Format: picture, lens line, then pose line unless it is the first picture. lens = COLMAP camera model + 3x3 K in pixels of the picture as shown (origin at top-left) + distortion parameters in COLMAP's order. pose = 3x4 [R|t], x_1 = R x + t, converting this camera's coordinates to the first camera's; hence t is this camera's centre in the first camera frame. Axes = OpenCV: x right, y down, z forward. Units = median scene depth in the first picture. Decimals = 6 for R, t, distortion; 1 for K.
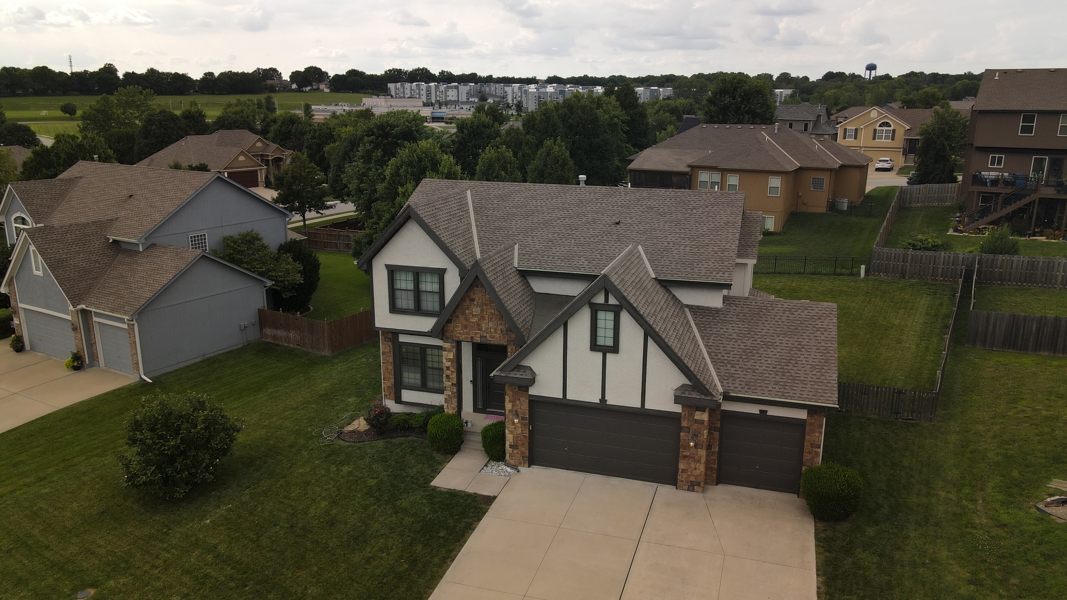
lens RADIAL K [[786.3, 0, 533.0], [0, 786.3, 296.0], [0, 0, 1]] dist [0.002805, 0.026427]
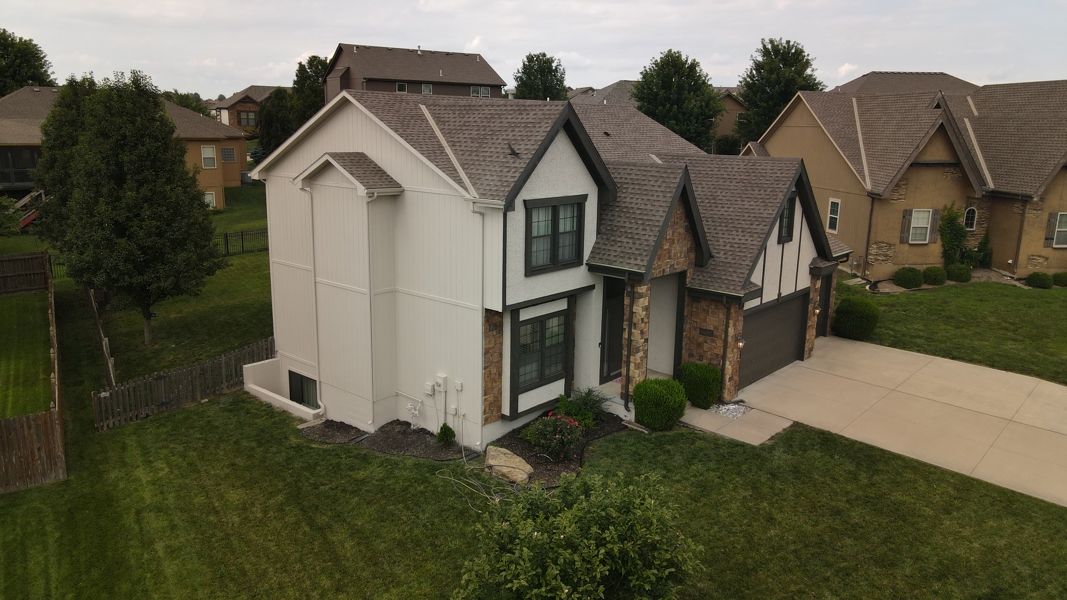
lens RADIAL K [[786.3, 0, 533.0], [0, 786.3, 296.0], [0, 0, 1]] dist [0.002805, 0.026427]
pose [[0.387670, -0.193716, 0.901214, -0.875129], [0.211745, 0.970240, 0.117468, -0.043358], [-0.897149, 0.145289, 0.417151, 0.831901]]
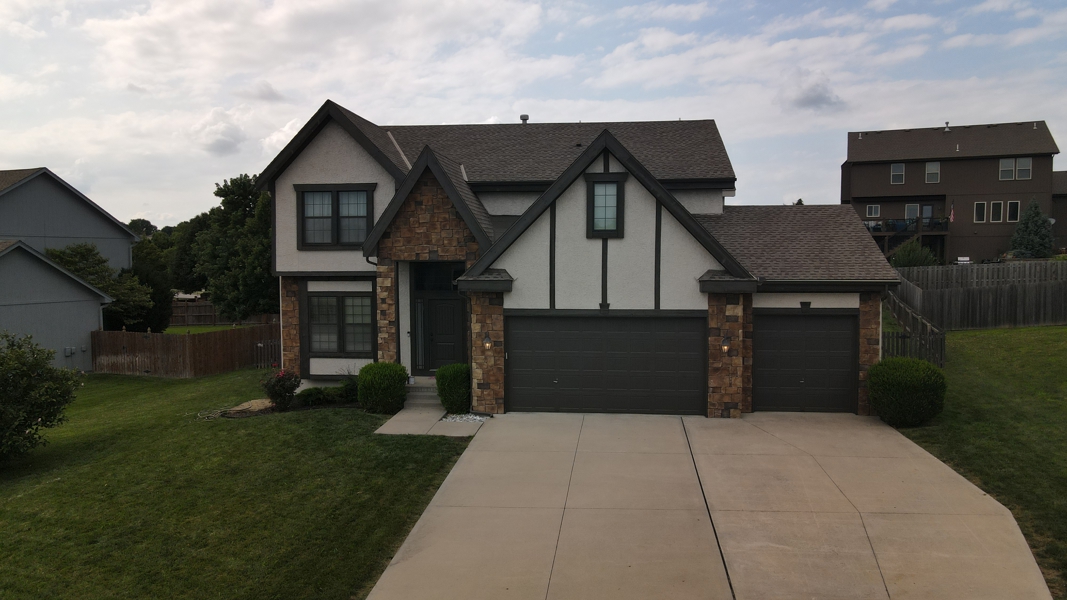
lens RADIAL K [[786.3, 0, 533.0], [0, 786.3, 296.0], [0, 0, 1]] dist [0.002805, 0.026427]
pose [[0.979826, -0.014505, 0.199326, -0.126678], [0.054304, 0.979162, -0.195688, 0.259392], [-0.192334, 0.202564, 0.960195, 0.265485]]
